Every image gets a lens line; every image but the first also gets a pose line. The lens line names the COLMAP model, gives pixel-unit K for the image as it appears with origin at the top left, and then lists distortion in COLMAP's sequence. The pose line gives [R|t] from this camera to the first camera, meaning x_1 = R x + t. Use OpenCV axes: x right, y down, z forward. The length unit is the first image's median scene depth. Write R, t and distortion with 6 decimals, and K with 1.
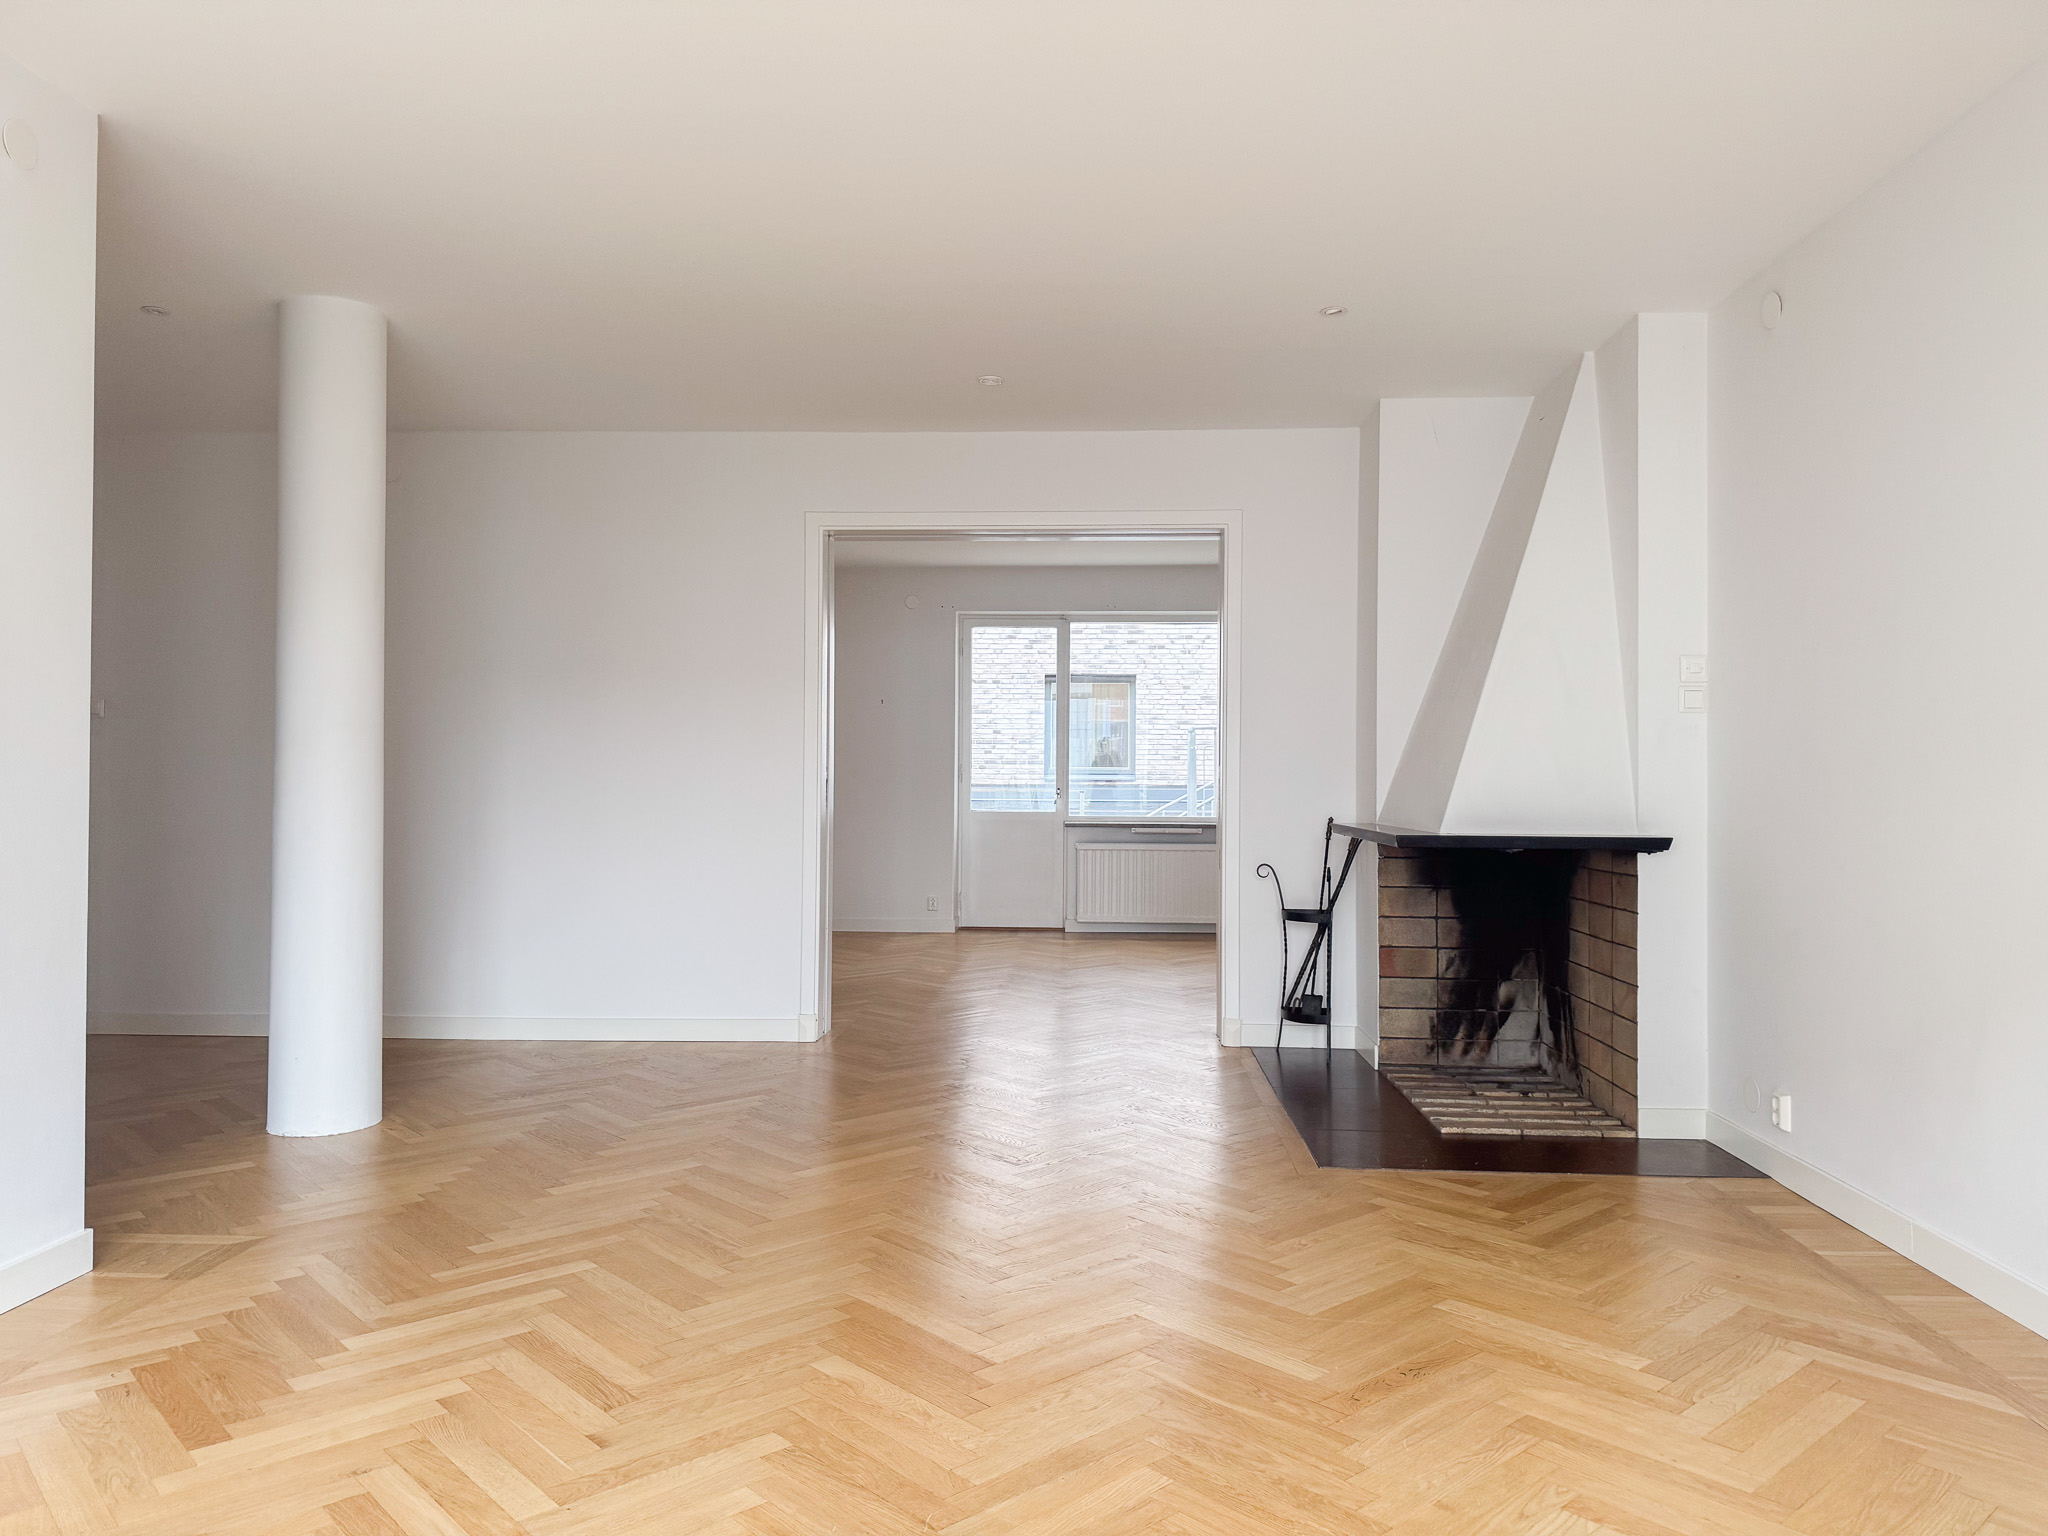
lens RADIAL K [[1438.0, 0, 1026.8], [0, 1438.0, 777.2], [0, 0, 1]] dist [0.042258, -0.042028]
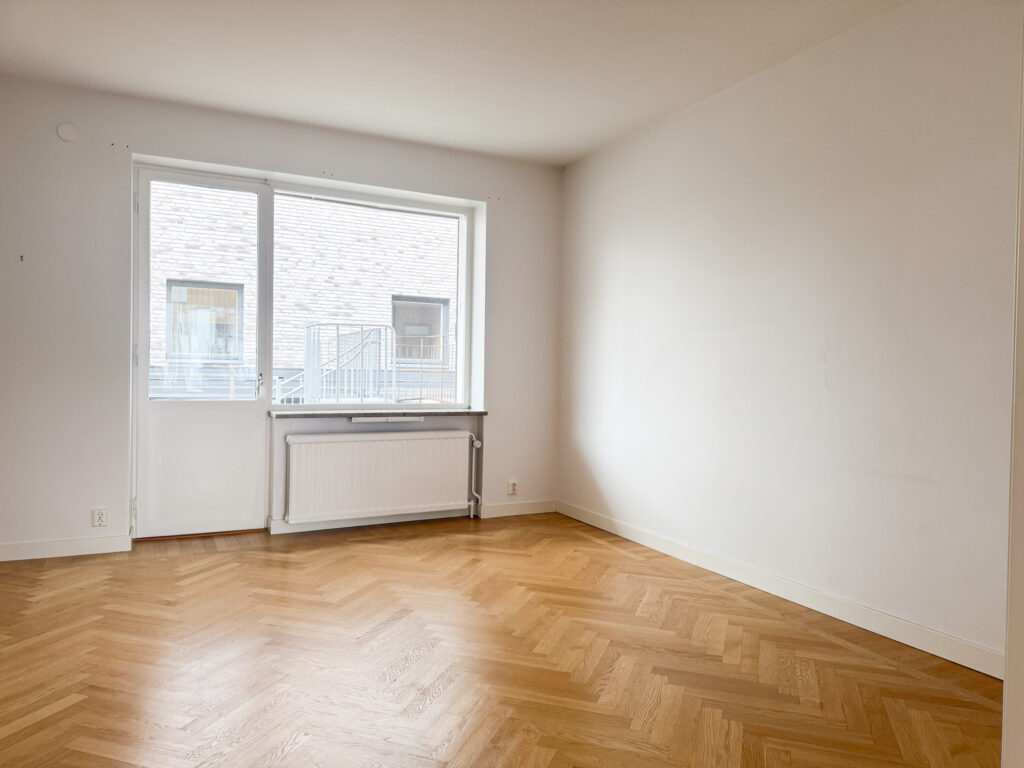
lens RADIAL K [[719.0, 0, 514.0], [0, 719.0, 386.3], [0, 0, 1]] dist [0.042258, -0.042028]
pose [[0.867445, -0.003066, 0.497524, -0.065663], [-0.011604, 0.999584, 0.026393, 0.001639], [-0.497398, -0.028667, 0.867049, 0.532309]]
